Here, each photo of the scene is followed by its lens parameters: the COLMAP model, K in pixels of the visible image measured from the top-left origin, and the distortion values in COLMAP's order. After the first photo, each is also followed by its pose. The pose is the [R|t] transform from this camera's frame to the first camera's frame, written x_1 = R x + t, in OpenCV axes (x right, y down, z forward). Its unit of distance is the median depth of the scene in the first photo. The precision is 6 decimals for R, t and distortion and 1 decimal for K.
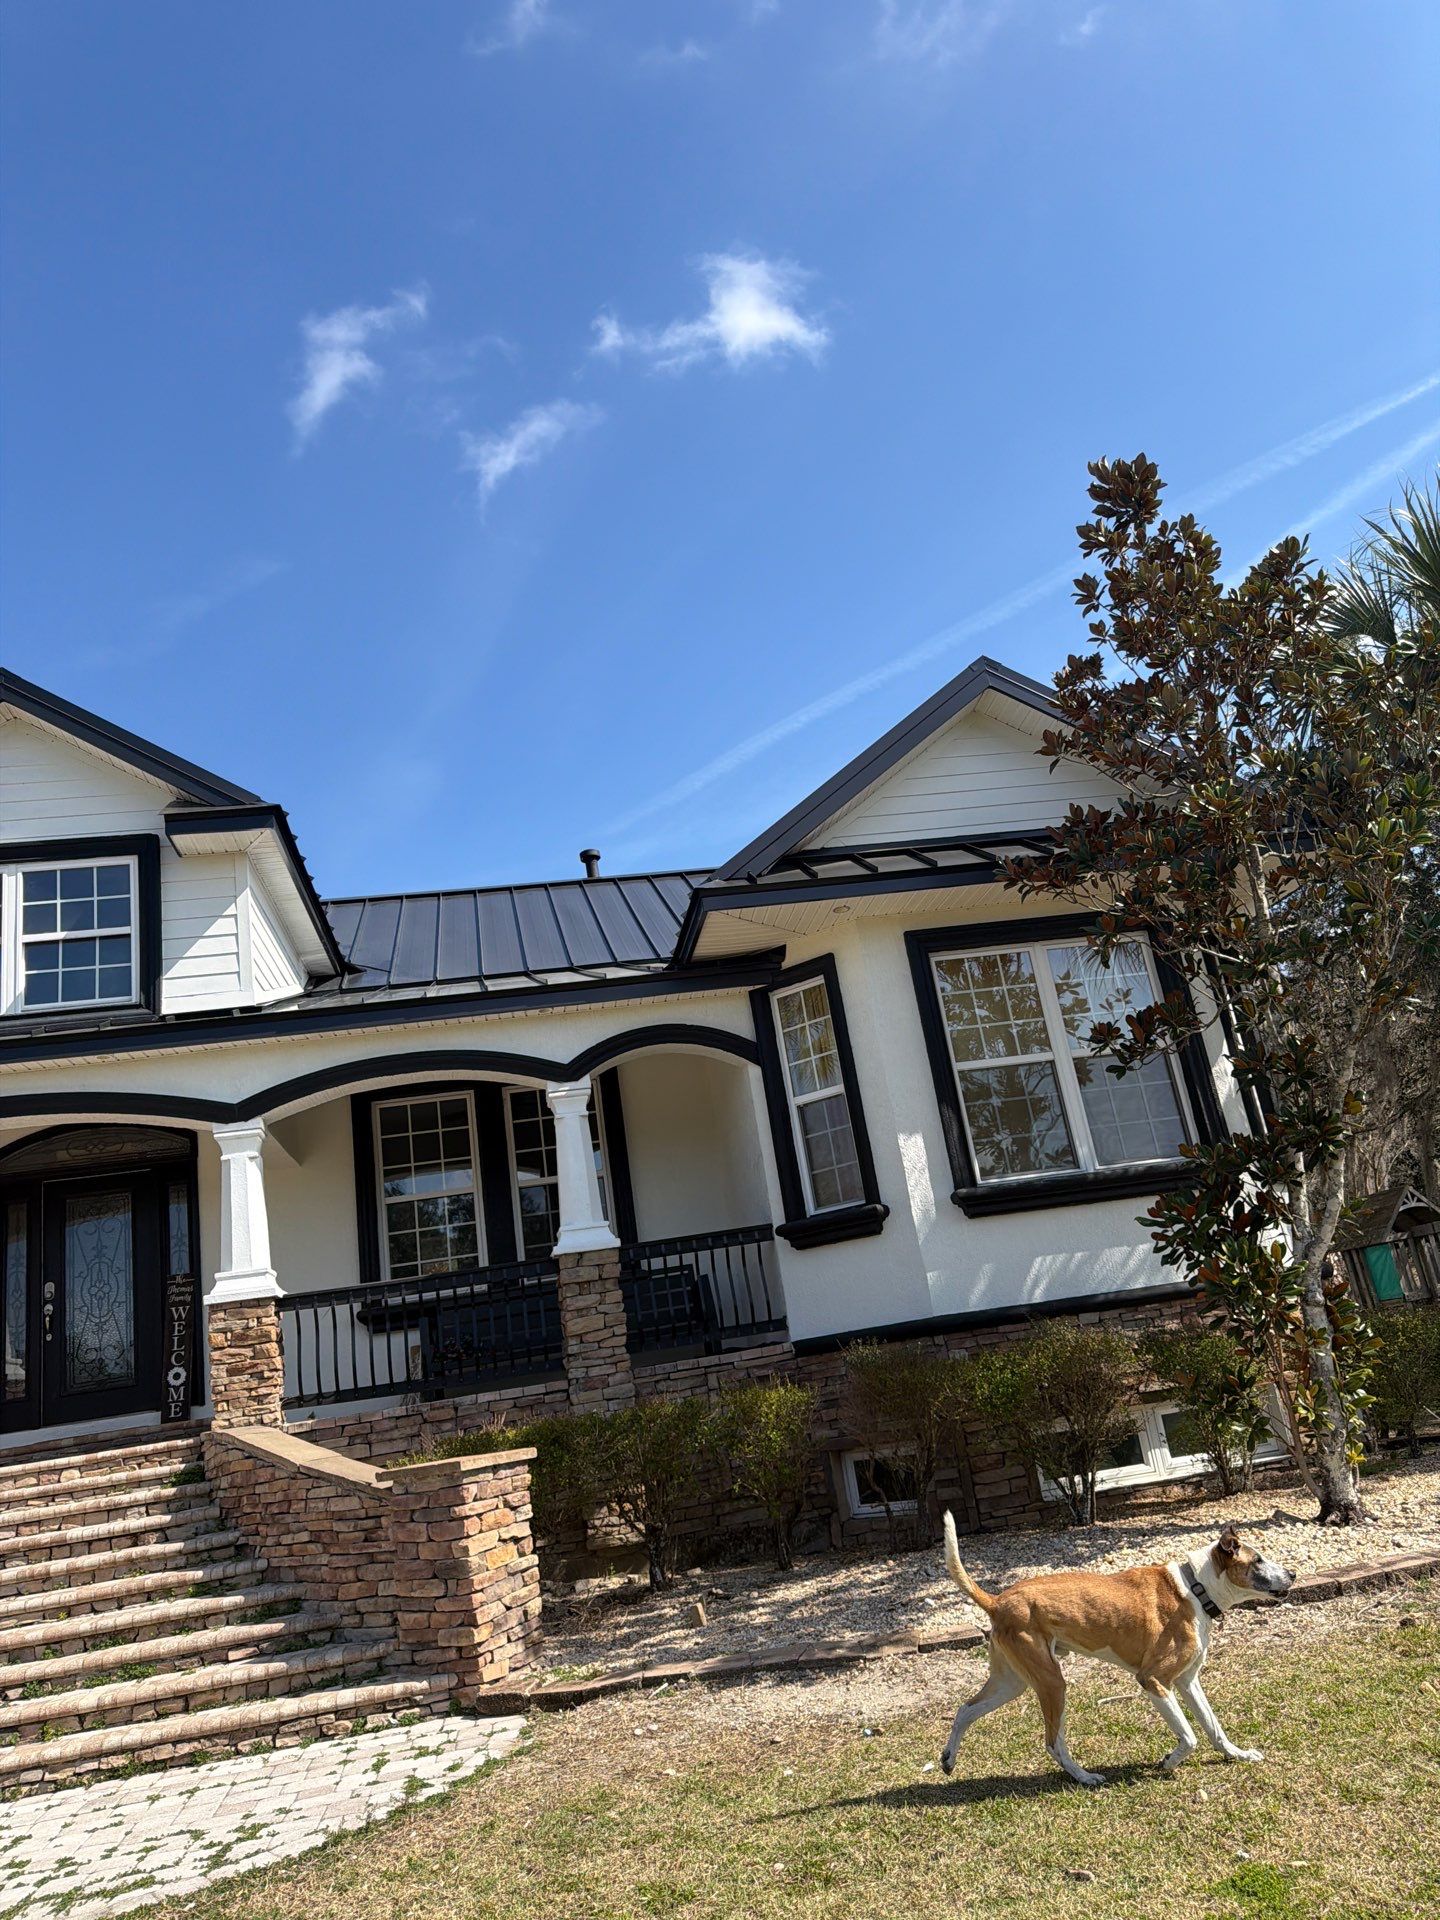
lens RADIAL K [[1298.3, 0, 714.0], [0, 1298.3, 934.3], [0, 0, 1]] dist [-0.017814, 0.003211]
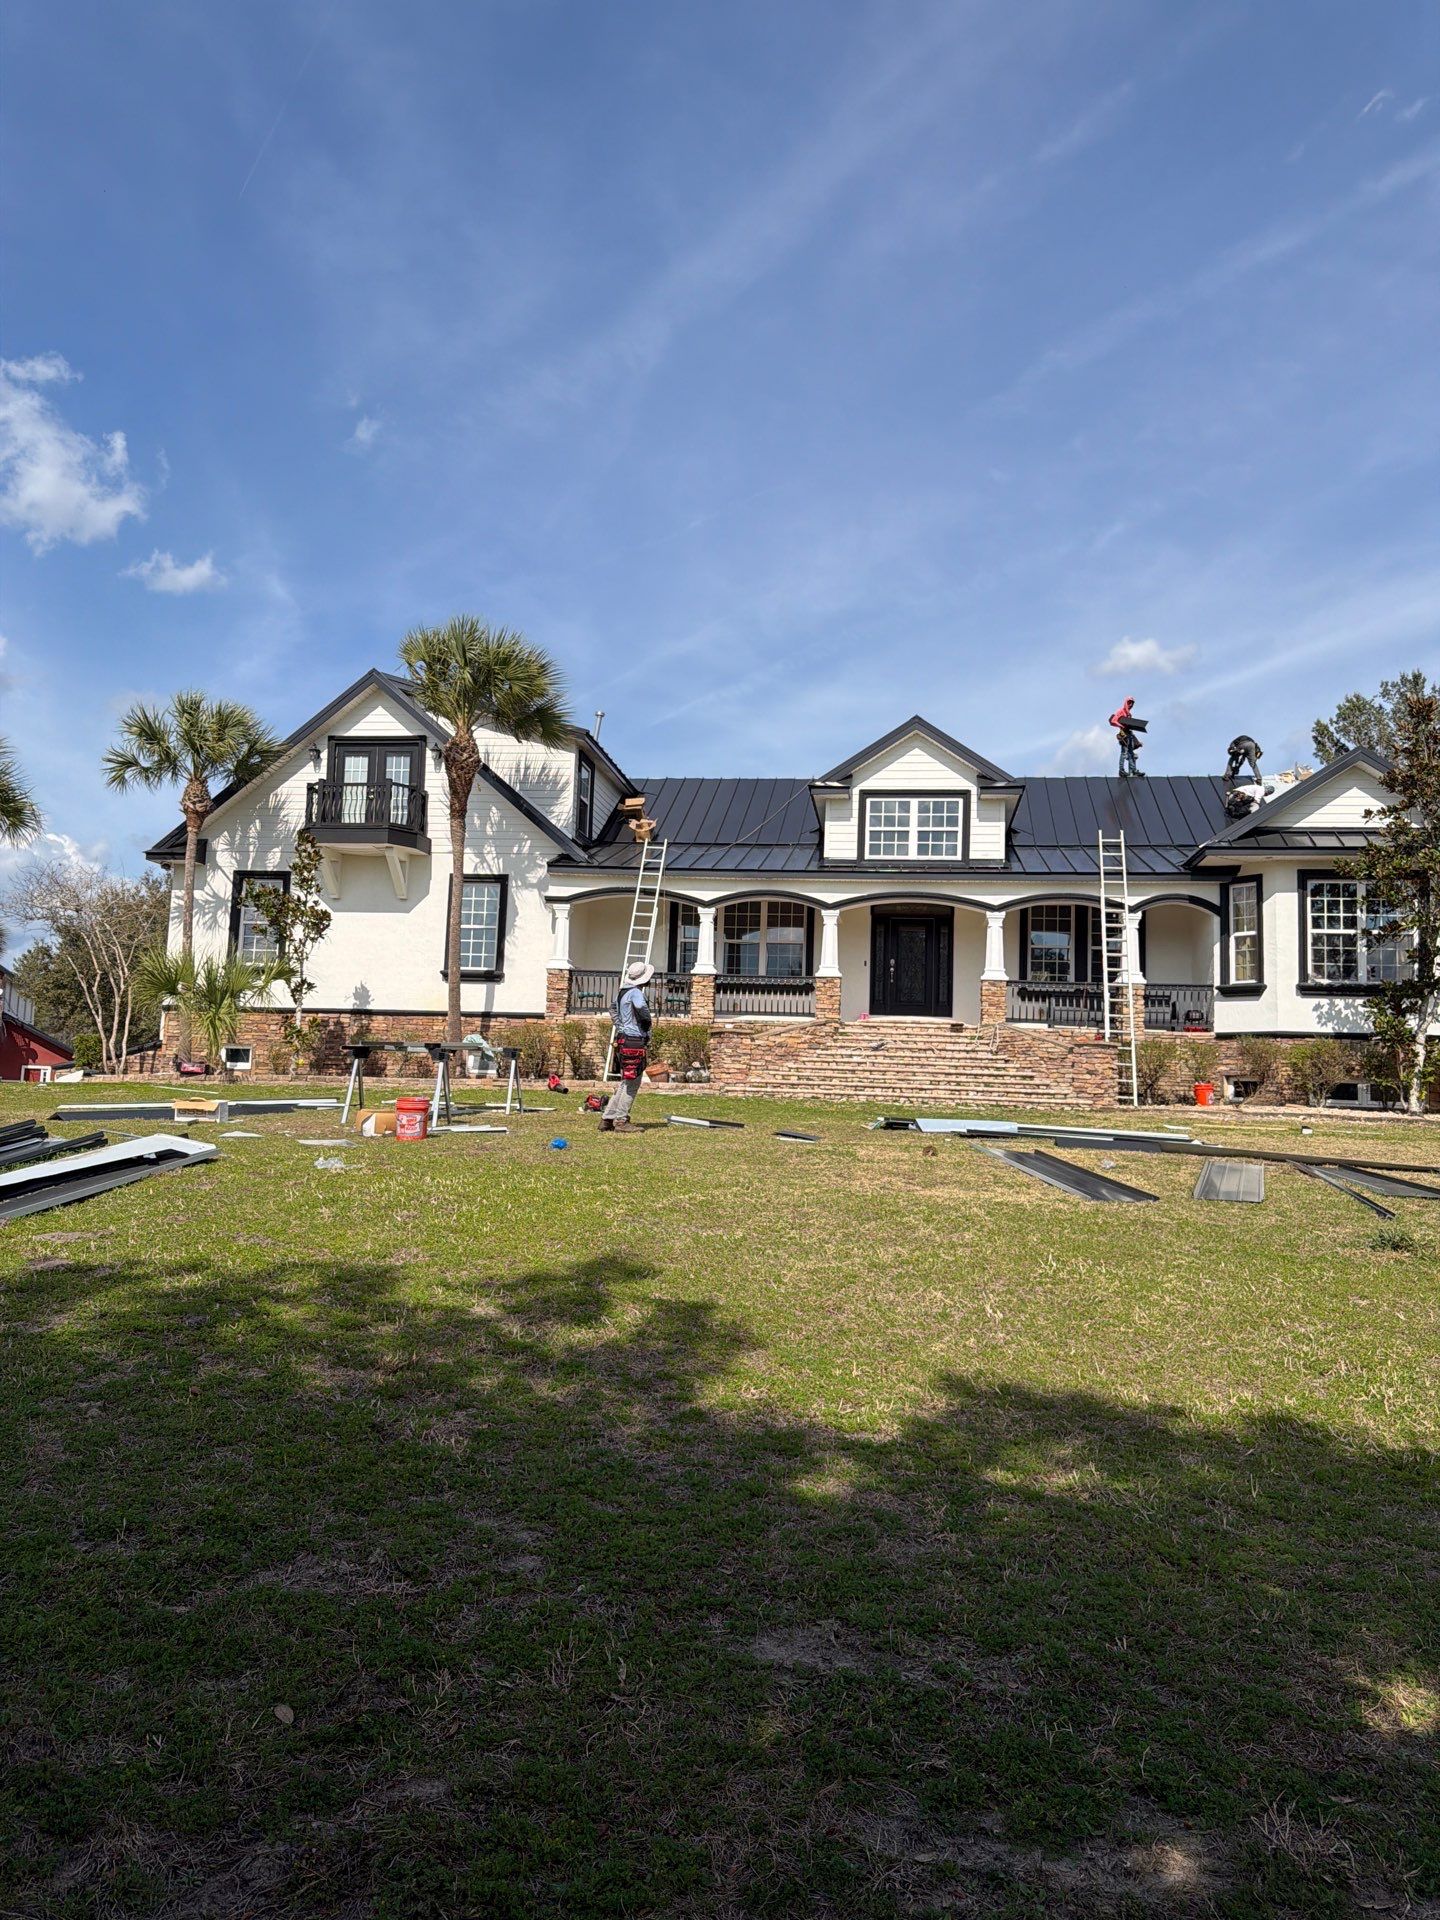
lens RADIAL K [[1407.0, 0, 720.0], [0, 1407.0, 960.0], [0, 0, 1]] dist [0.110298, 0.000538]
pose [[0.946507, 0.153567, -0.283799, -0.076079], [-0.080562, 0.964106, 0.253001, -0.403918], [0.312465, -0.216604, 0.924904, -1.676342]]
